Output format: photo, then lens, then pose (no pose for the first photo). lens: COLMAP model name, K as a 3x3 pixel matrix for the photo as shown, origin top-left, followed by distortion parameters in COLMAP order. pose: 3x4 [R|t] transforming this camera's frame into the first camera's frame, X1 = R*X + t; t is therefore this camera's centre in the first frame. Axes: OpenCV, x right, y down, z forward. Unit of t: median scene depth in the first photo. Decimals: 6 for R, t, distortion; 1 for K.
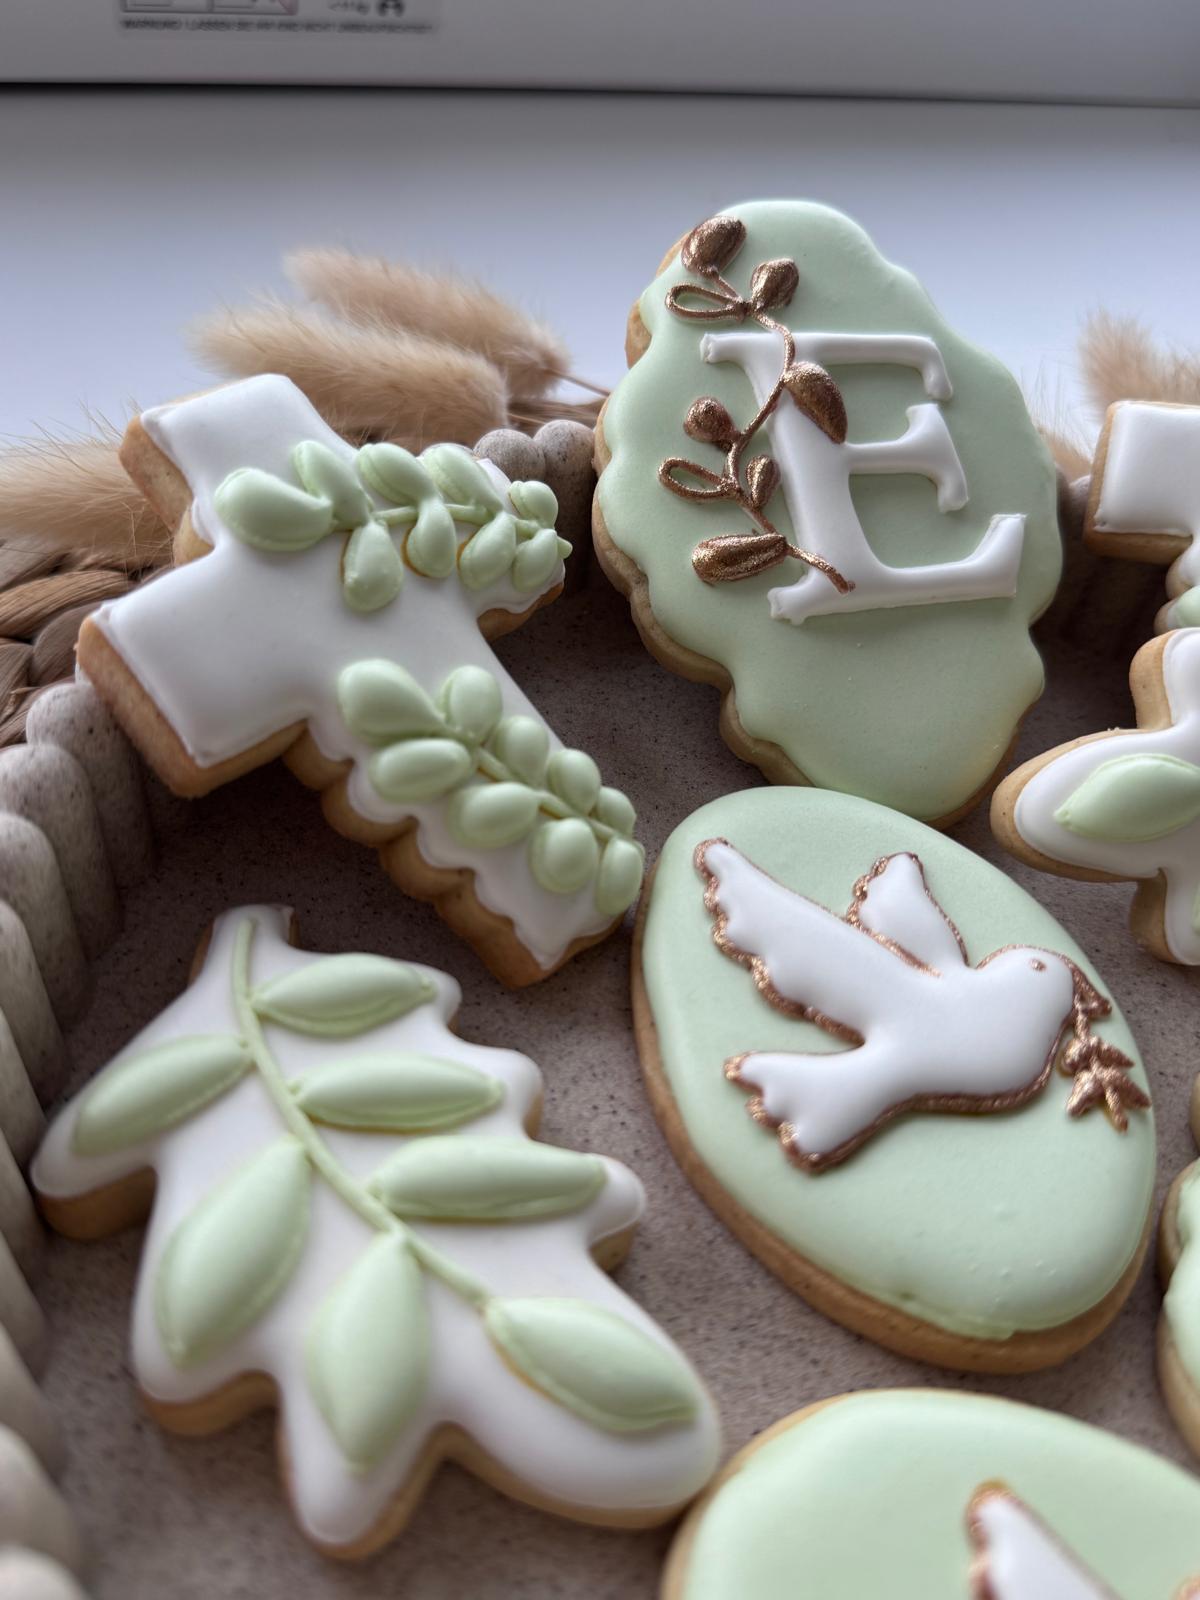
lens RADIAL K [[1213.9, 0, 600.0], [0, 1213.9, 800.0], [0, 0, 1]] dist [0.149828, -0.349176]
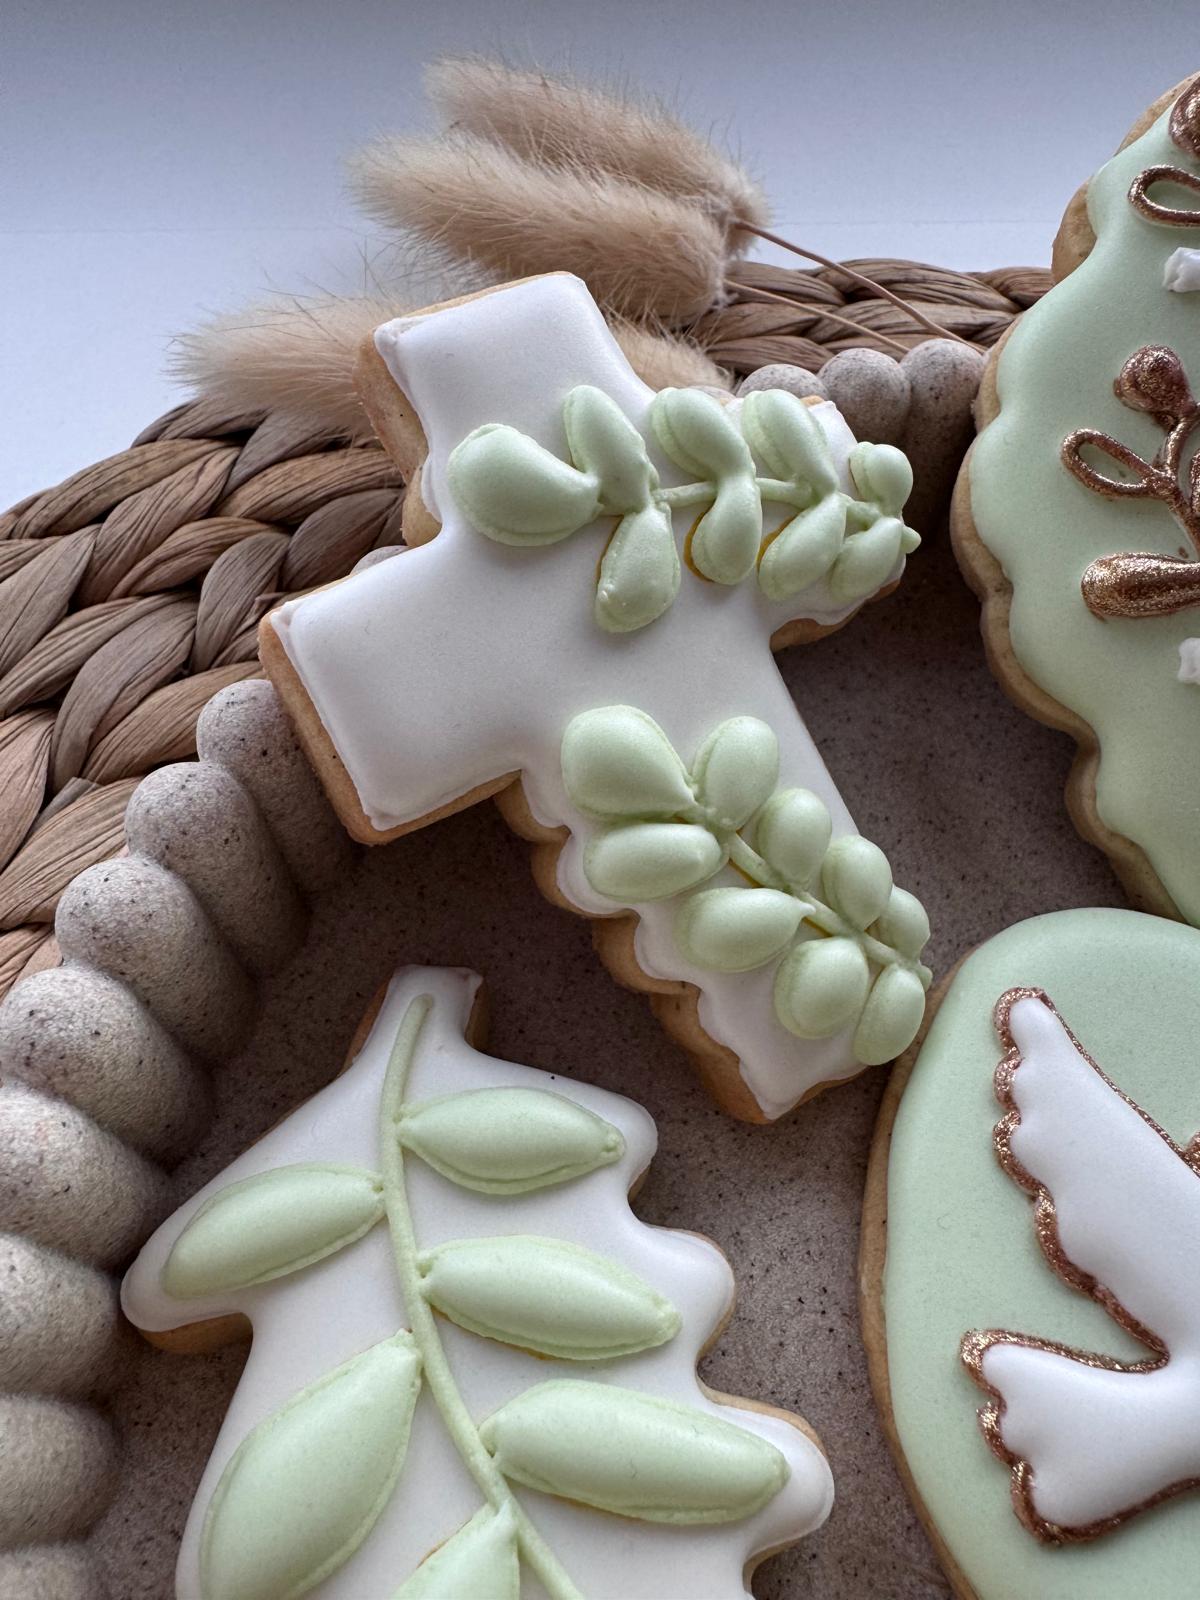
lens RADIAL K [[1129.2, 0, 638.3], [0, 1129.2, 794.9], [0, 0, 1]] dist [0.005208, 0.005755]
pose [[0.959059, 0.195984, -0.204442, -0.018573], [-0.151954, 0.965273, 0.212502, -0.202625], [0.238990, -0.172736, 0.955534, 0.313003]]
